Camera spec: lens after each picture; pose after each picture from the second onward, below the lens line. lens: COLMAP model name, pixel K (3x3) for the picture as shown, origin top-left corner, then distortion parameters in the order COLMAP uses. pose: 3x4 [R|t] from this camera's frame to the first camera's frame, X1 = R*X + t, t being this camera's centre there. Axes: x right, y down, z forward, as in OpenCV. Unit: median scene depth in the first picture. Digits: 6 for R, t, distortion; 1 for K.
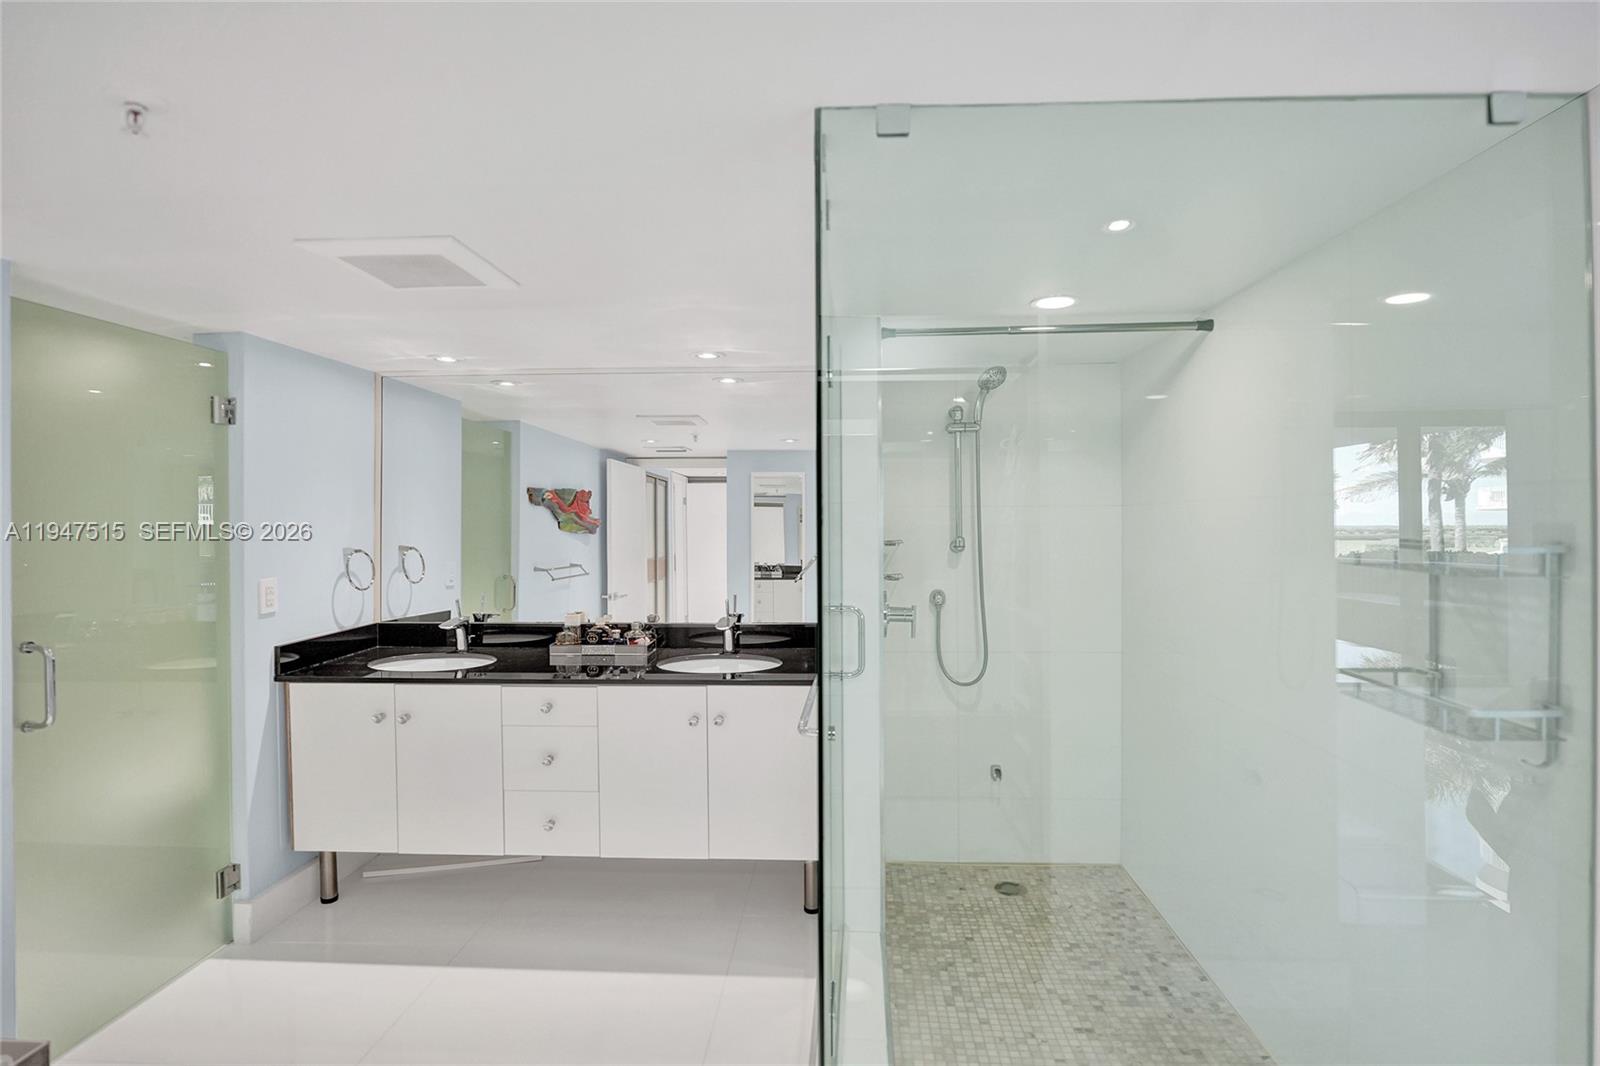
lens RADIAL K [[839.7, 0, 798.0], [0, 839.7, 510.0], [0, 0, 1]] dist [-0.015660, 0.000019]
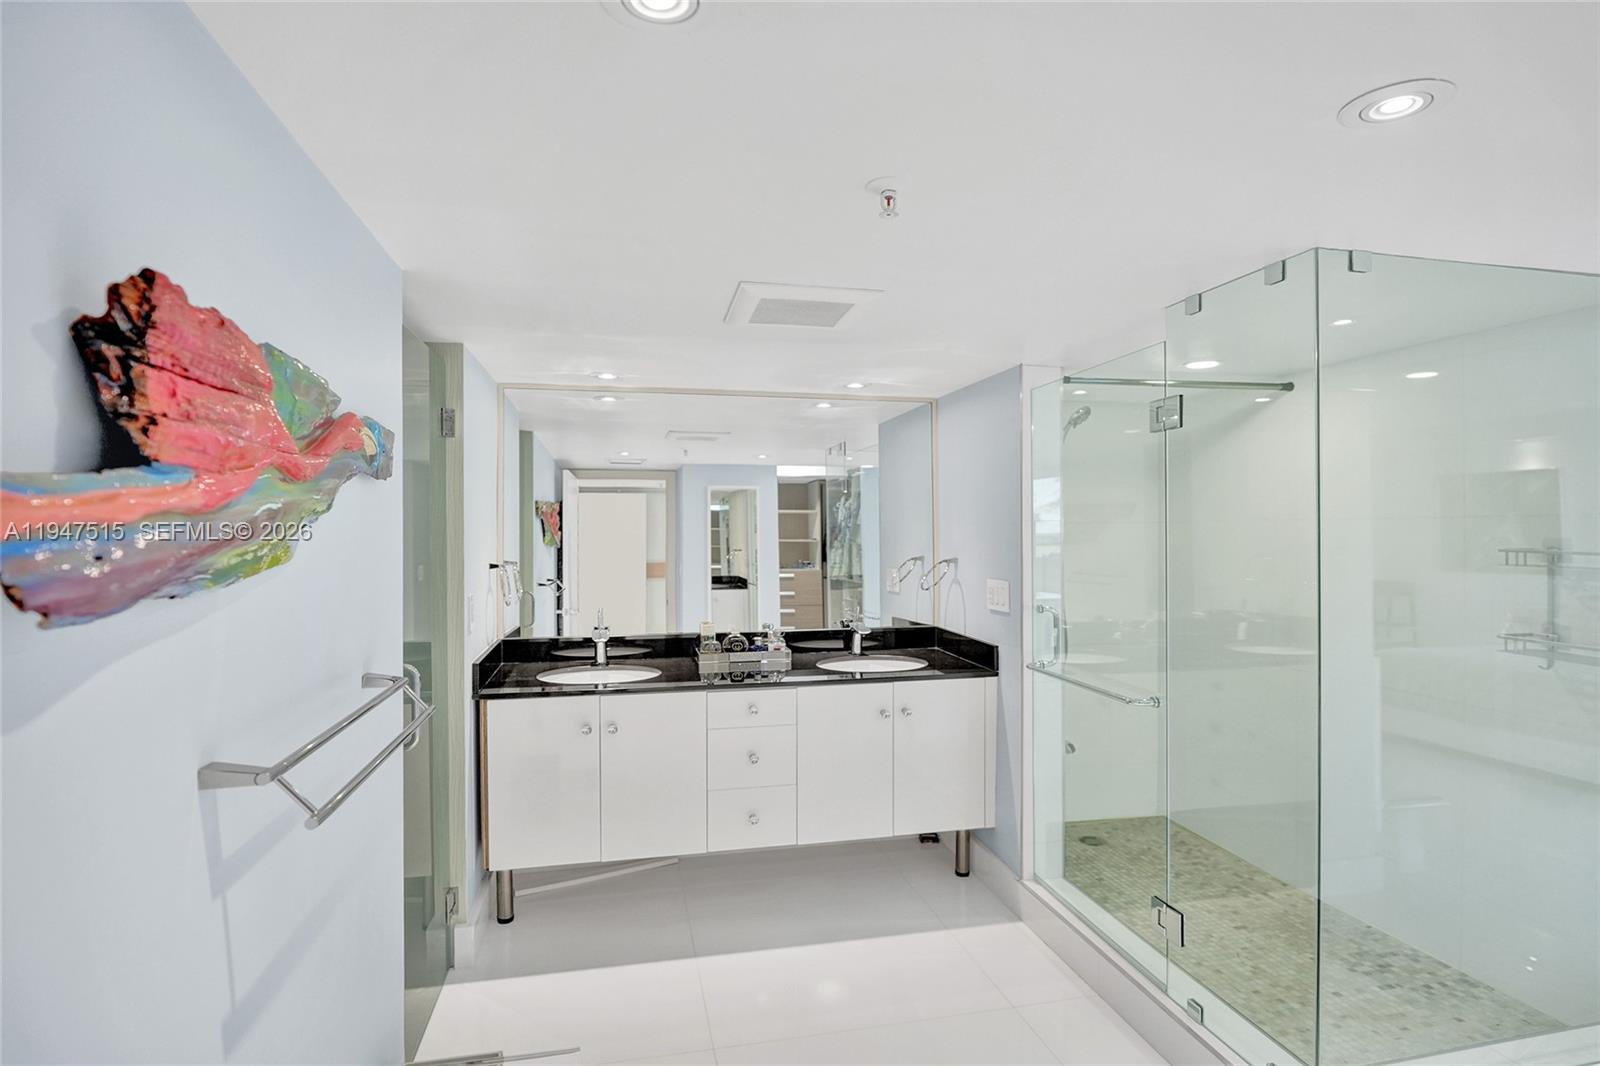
lens RADIAL K [[845.9, 0, 802.4], [0, 845.9, 531.3], [0, 0, 1]] dist [-0.012762, -0.001977]
pose [[0.962606, 0.001047, 0.270905, -0.480594], [-0.005430, 0.999866, 0.015429, -0.009384], [-0.270852, -0.016323, 0.962483, -0.049898]]
